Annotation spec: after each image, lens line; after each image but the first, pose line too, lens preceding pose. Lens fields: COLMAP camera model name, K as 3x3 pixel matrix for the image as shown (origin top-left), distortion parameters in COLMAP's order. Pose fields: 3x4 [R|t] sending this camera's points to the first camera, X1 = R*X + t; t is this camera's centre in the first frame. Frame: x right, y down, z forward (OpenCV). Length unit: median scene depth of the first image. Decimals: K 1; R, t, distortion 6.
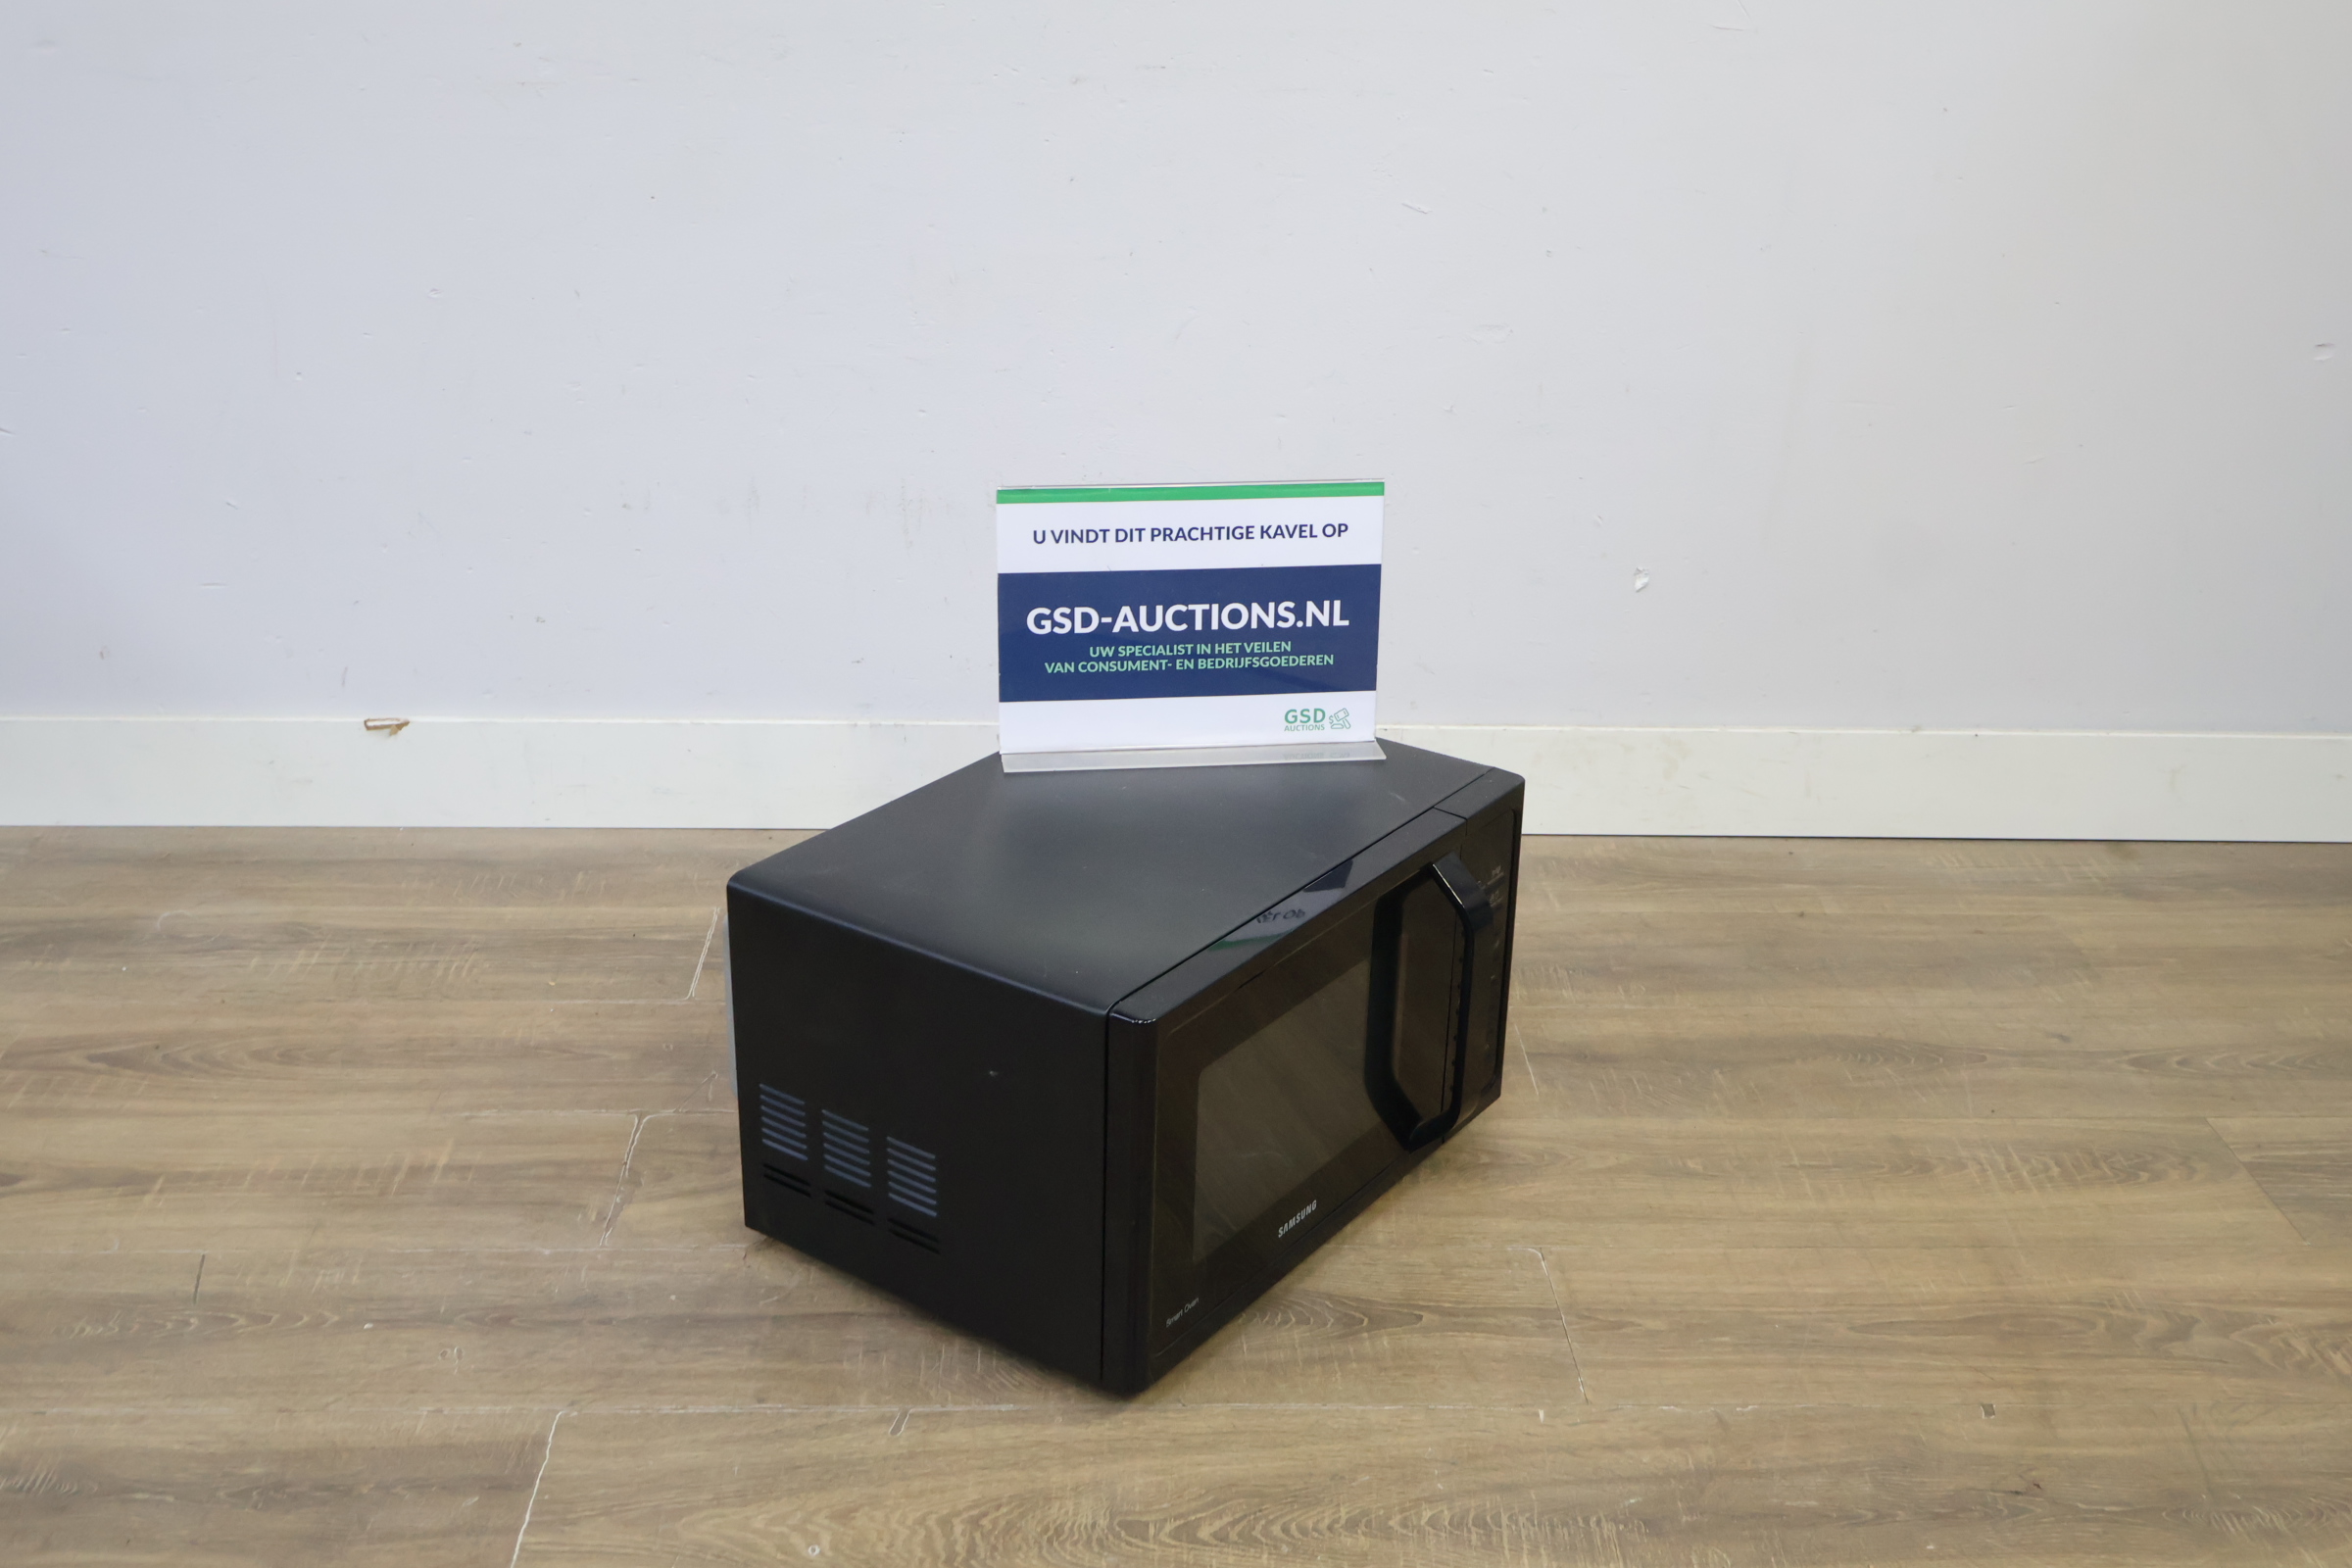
lens RADIAL K [[2554.3, 0, 1171.9], [0, 2554.3, 792.4], [0, 0, 1]] dist [-0.004523, 0.000000]
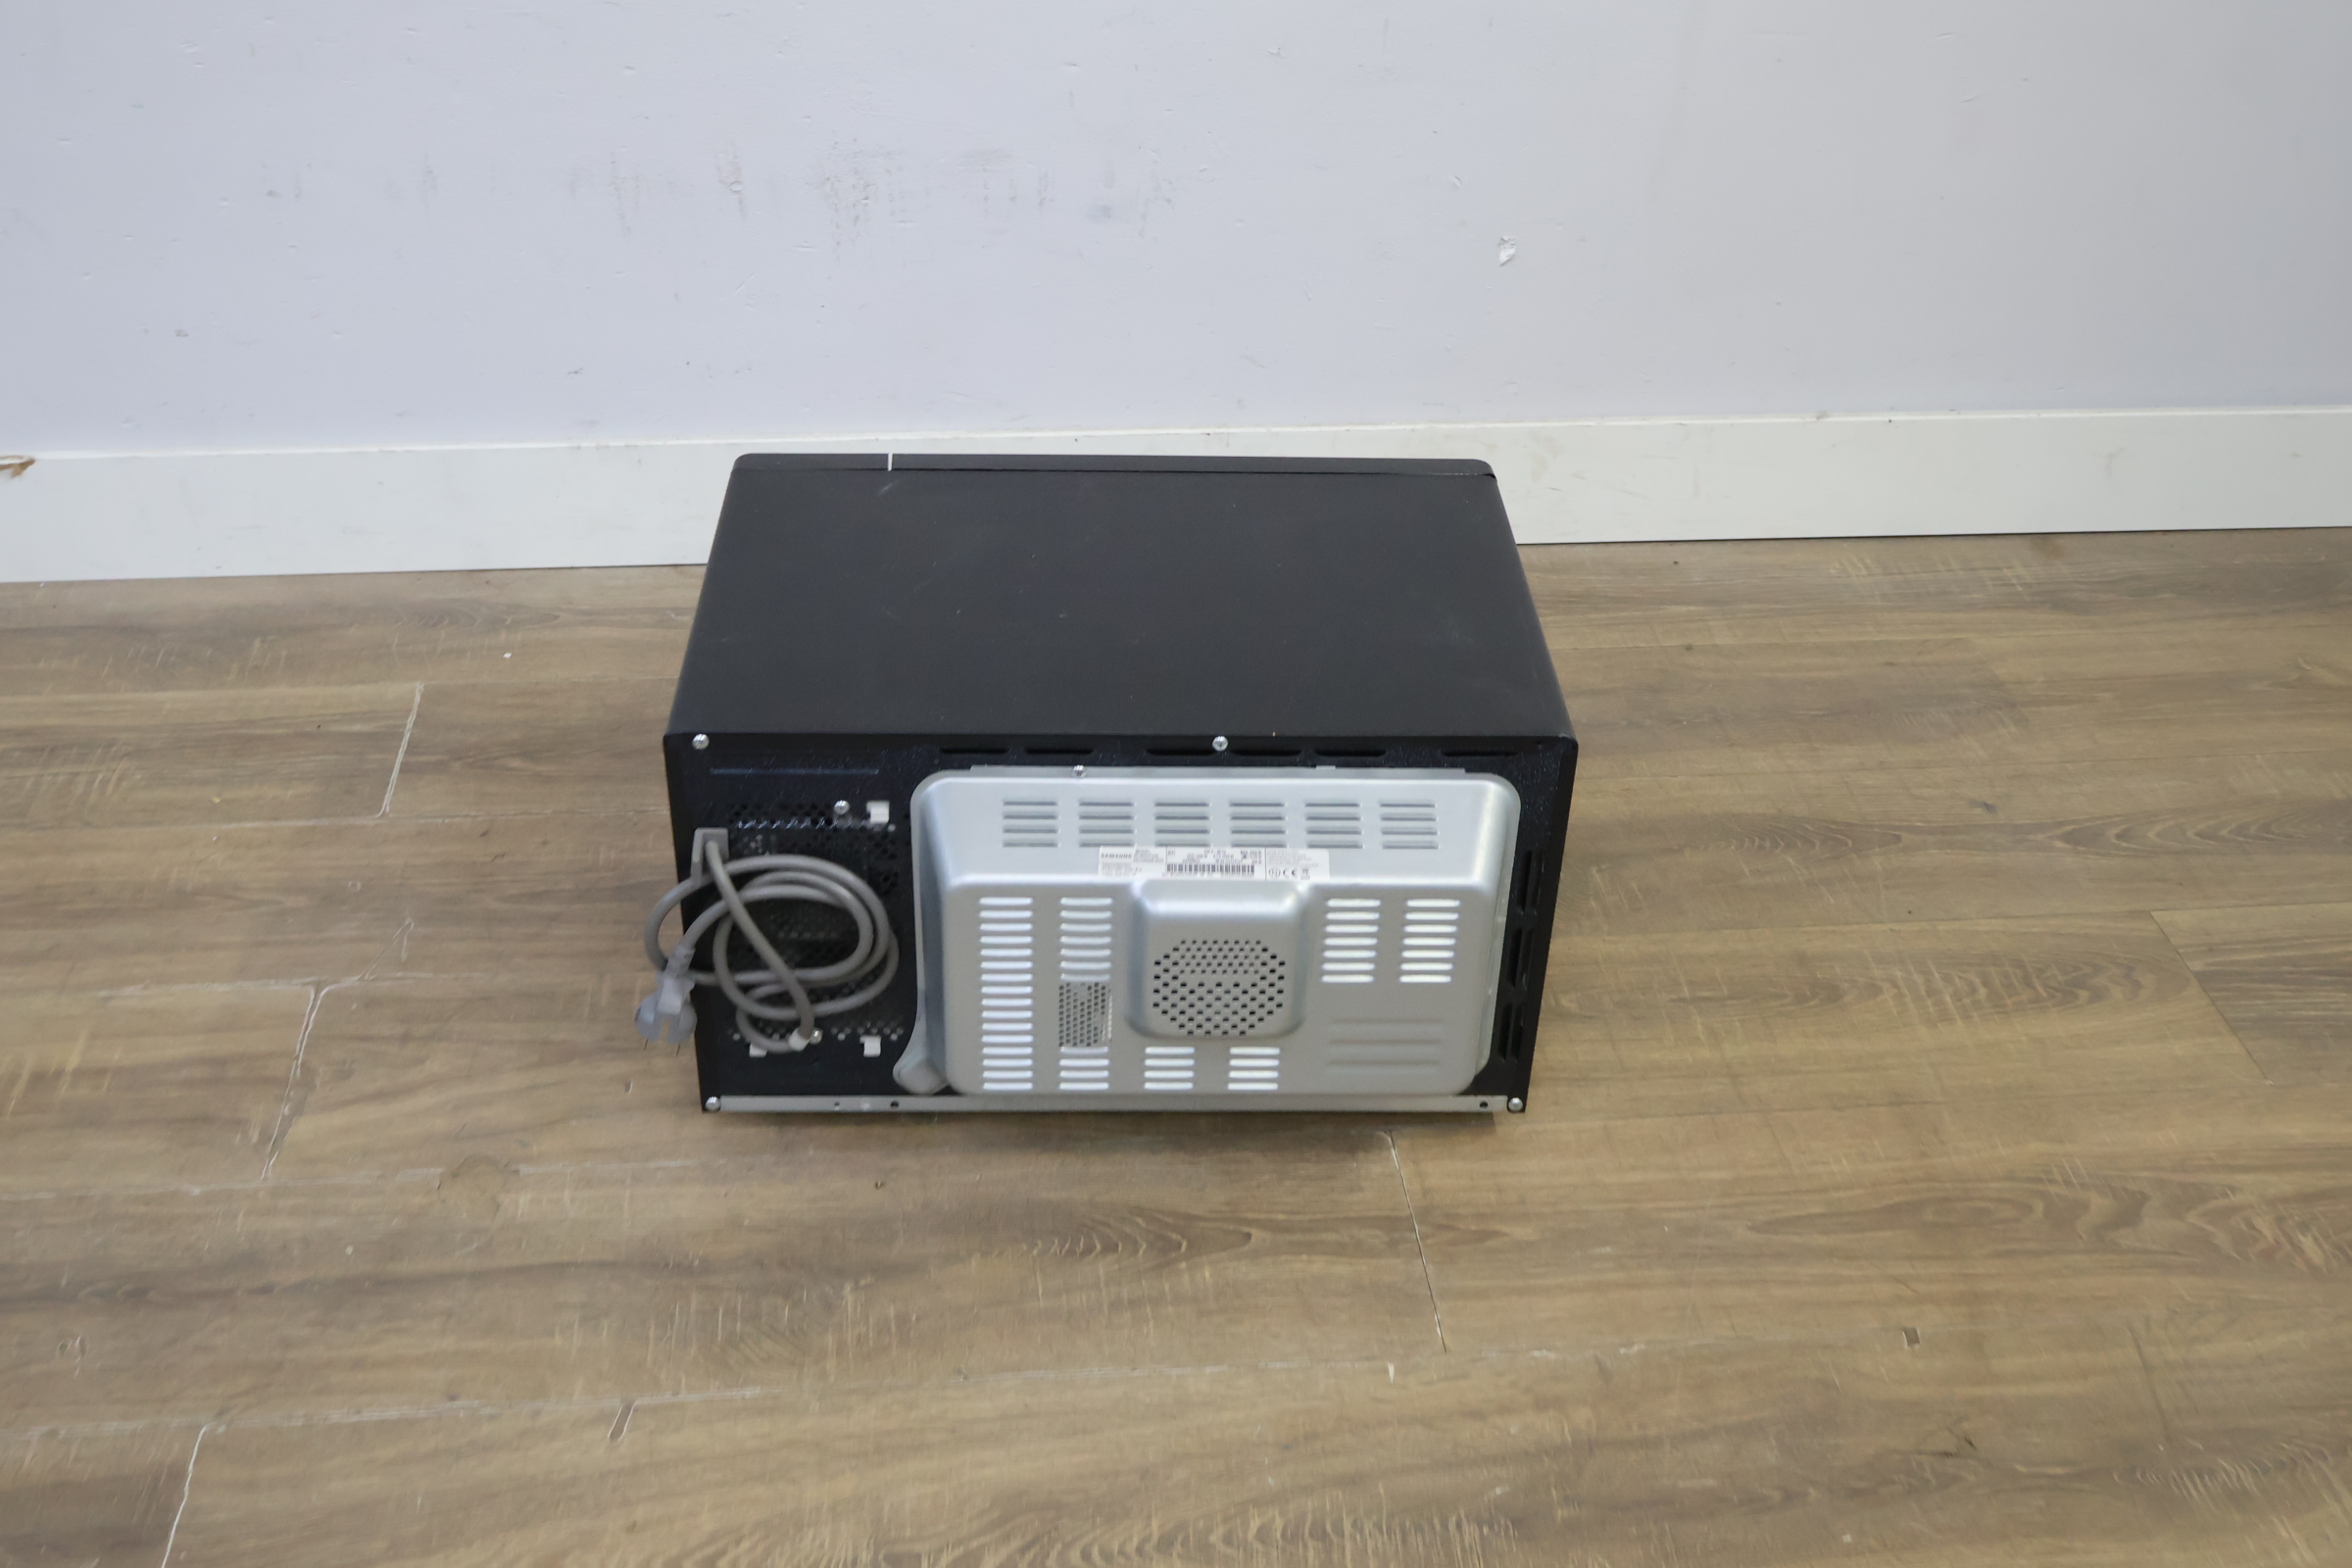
lens RADIAL K [[2554.3, 0, 1170.4], [0, 2554.3, 789.3], [0, 0, 1]] dist [-0.004523, 0.000000]
pose [[0.998146, -0.033148, 0.051046, 0.033466], [0.022736, 0.981036, 0.192486, -0.103045], [-0.056458, -0.190968, 0.979971, 0.203226]]
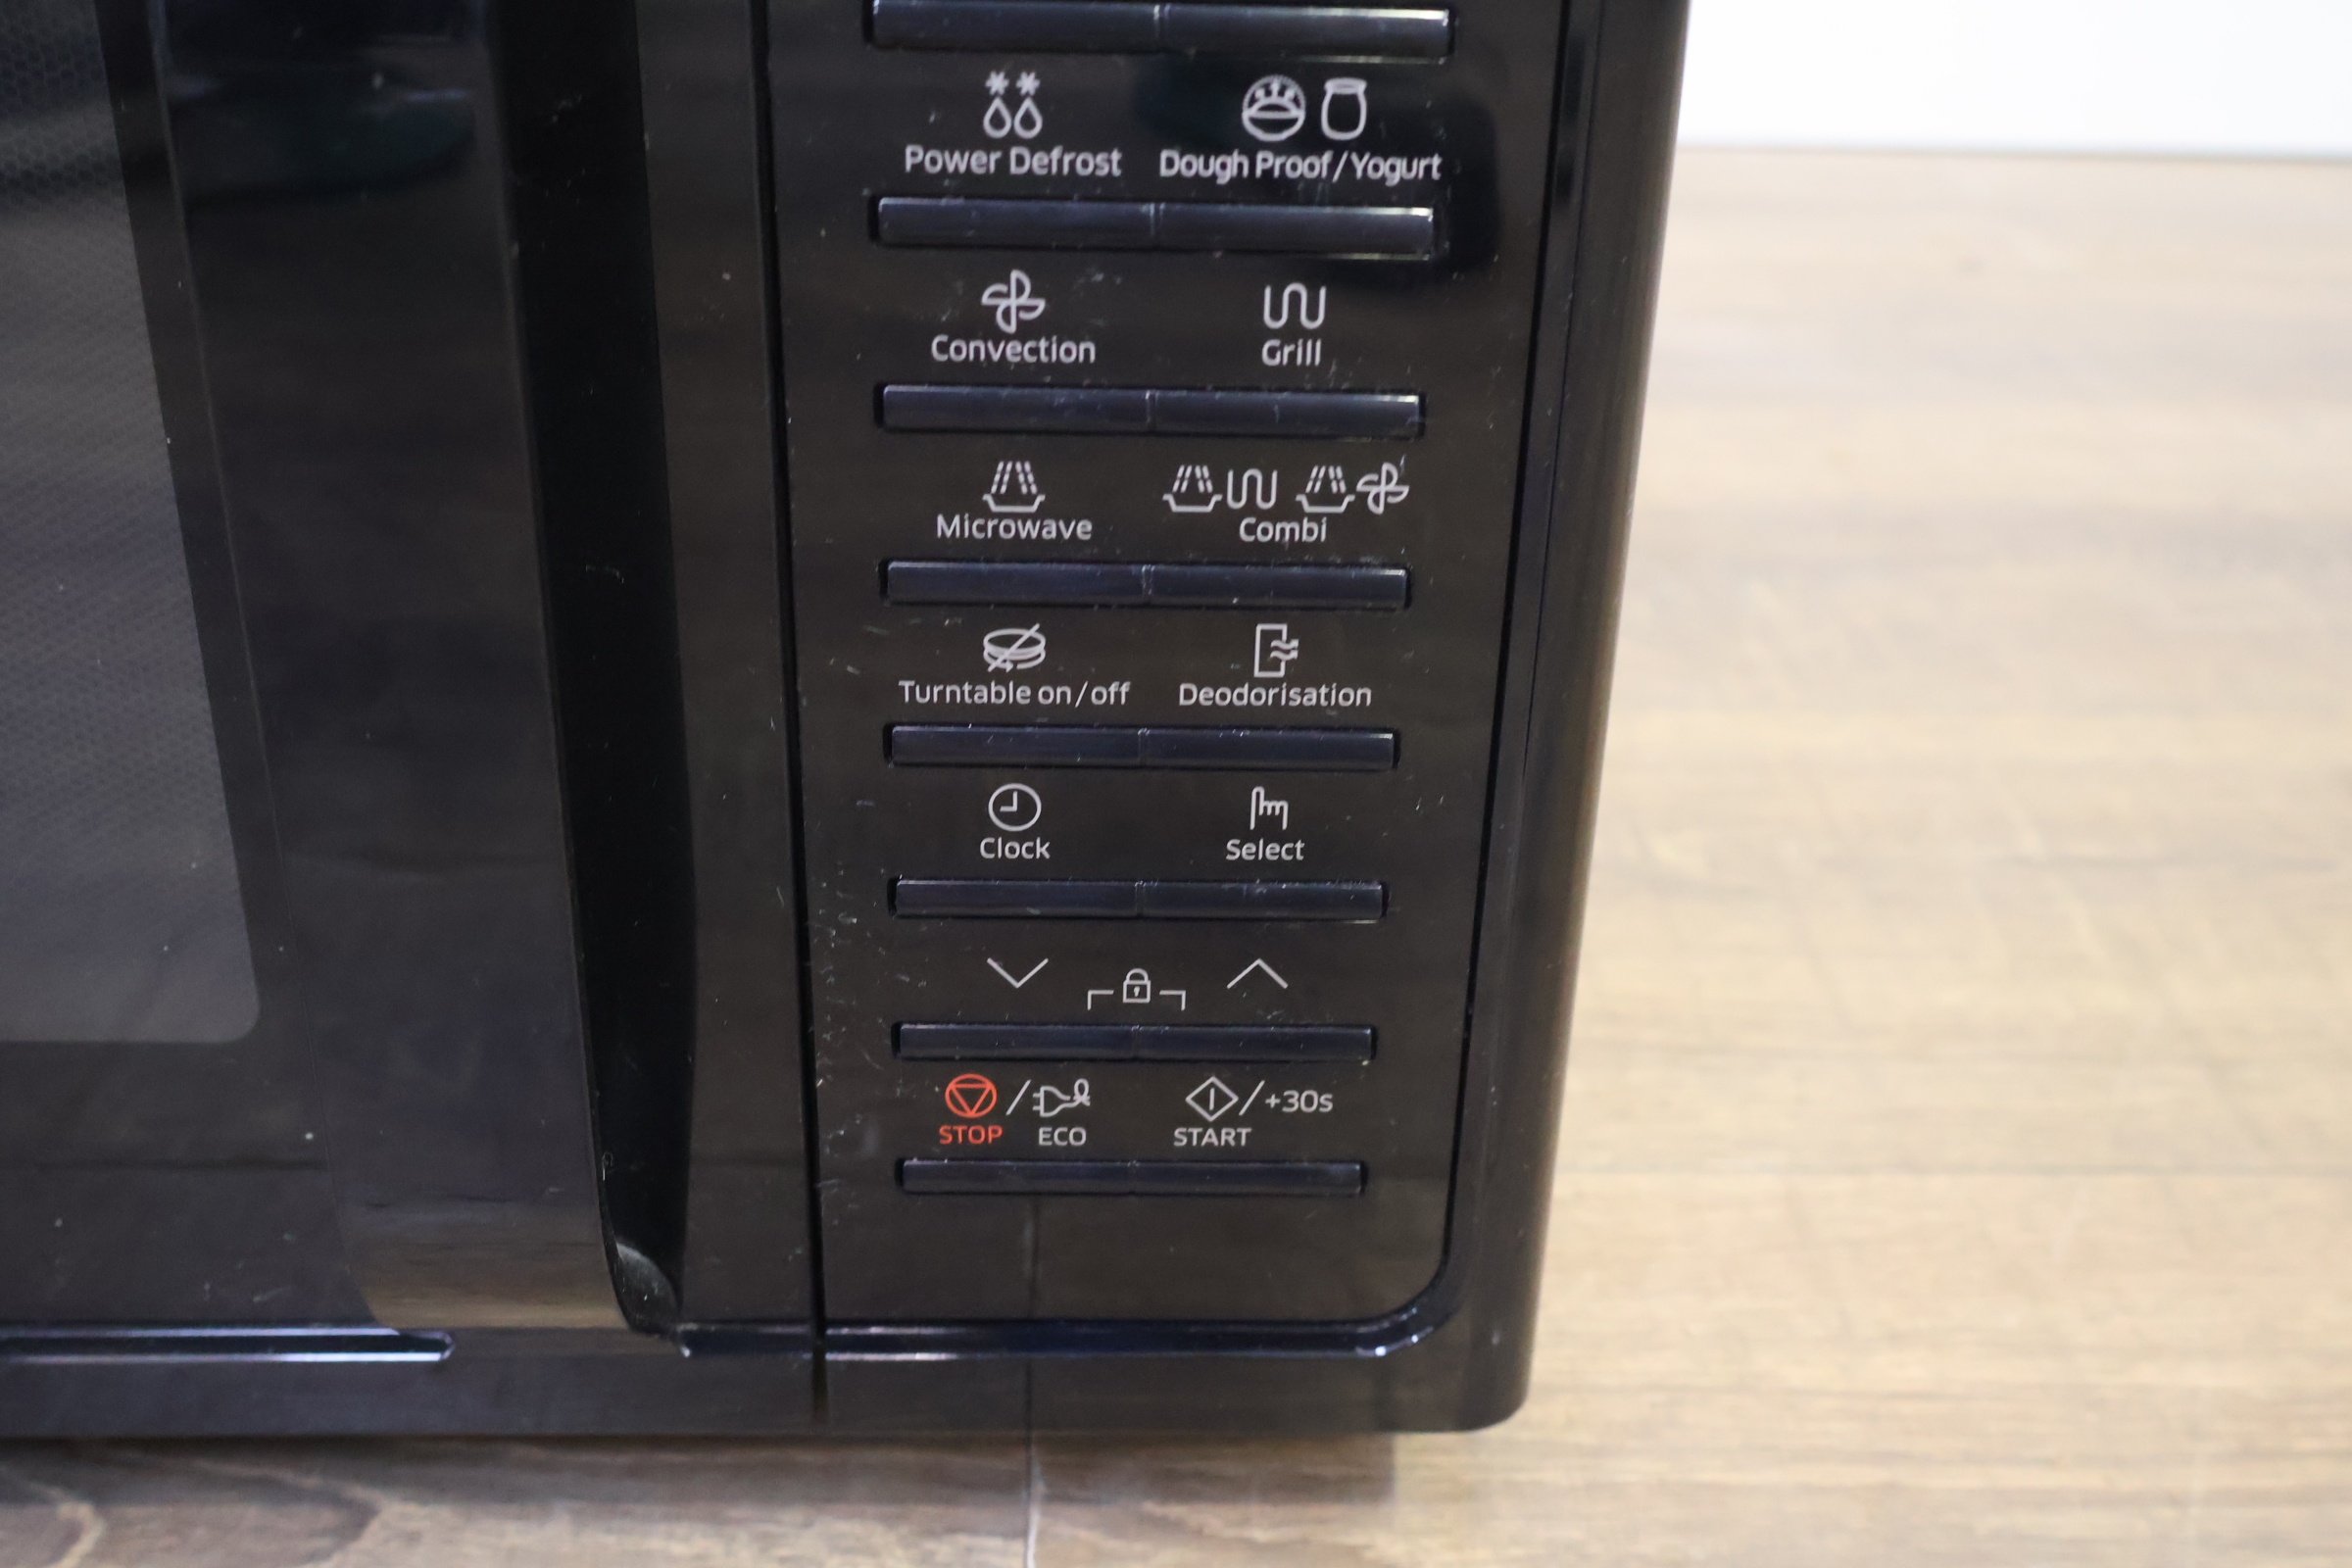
lens RADIAL K [[2554.3, 0, 1162.8], [0, 2554.3, 783.3], [0, 0, 1]] dist [-0.004523, 0.000000]
pose [[0.999937, 0.007814, -0.008033, 0.166652], [-0.007031, 0.995623, 0.093200, 0.125105], [0.008726, -0.093138, 0.995615, 0.799387]]
